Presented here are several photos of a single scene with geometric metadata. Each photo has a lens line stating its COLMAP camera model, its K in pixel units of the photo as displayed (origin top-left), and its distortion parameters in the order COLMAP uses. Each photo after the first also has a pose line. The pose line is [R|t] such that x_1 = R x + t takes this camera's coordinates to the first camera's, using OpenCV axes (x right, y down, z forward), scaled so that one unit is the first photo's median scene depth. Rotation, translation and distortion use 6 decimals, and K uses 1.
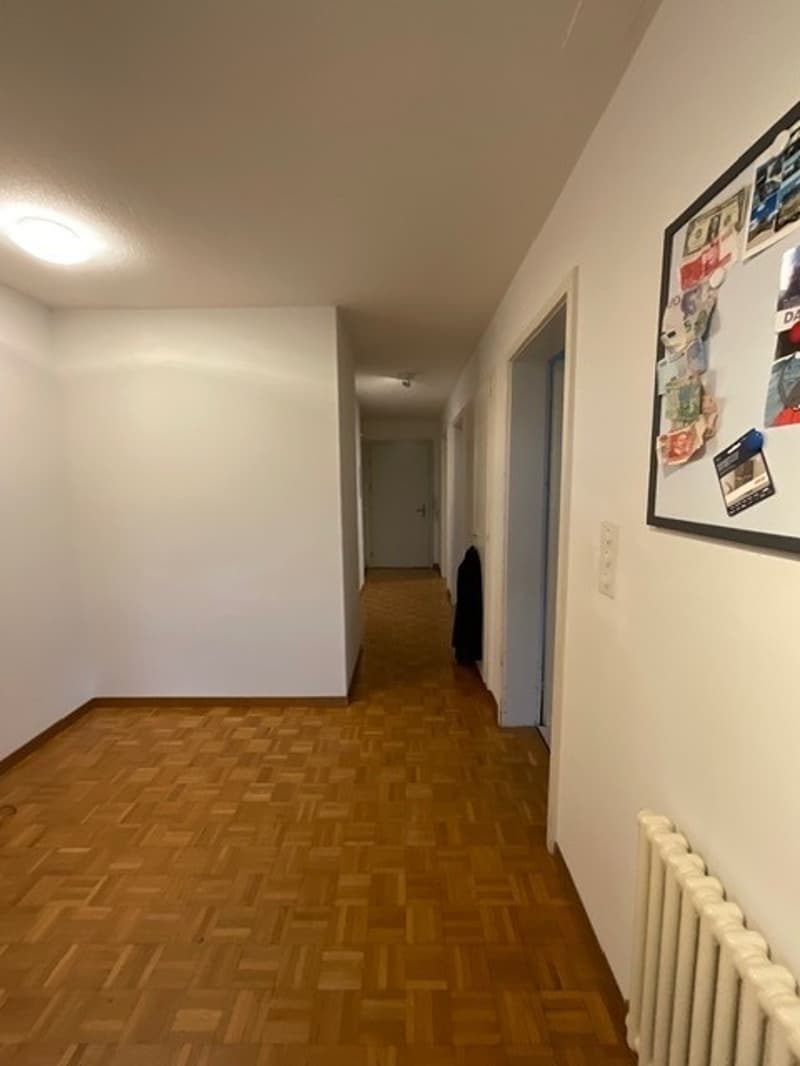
lens RADIAL K [[429.3, 0, 400.8], [0, 429.3, 534.2], [0, 0, 1]] dist [-0.003890, 0.000019]
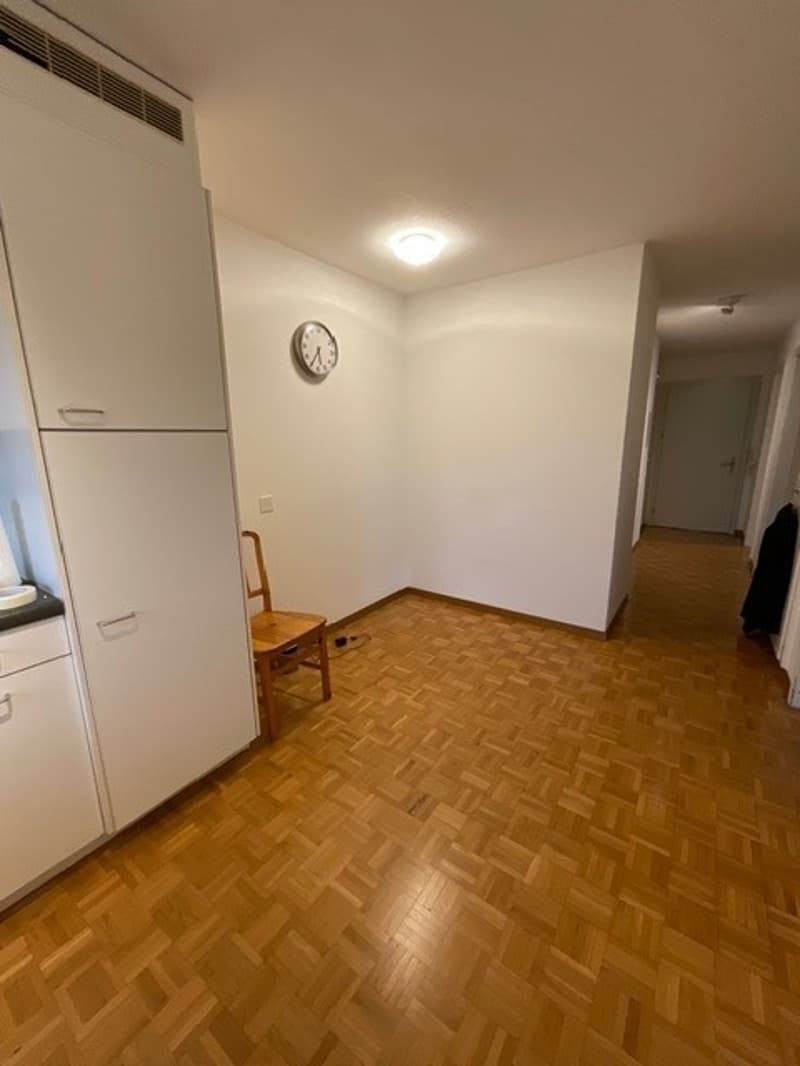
lens RADIAL K [[429.3, 0, 400.0], [0, 429.3, 533.8], [0, 0, 1]] dist [-0.003890, 0.000019]
pose [[0.818941, 0.128097, -0.559398, 0.027652], [-0.066315, 0.989363, 0.129472, 0.043851], [0.570033, -0.068933, 0.818725, -0.196413]]
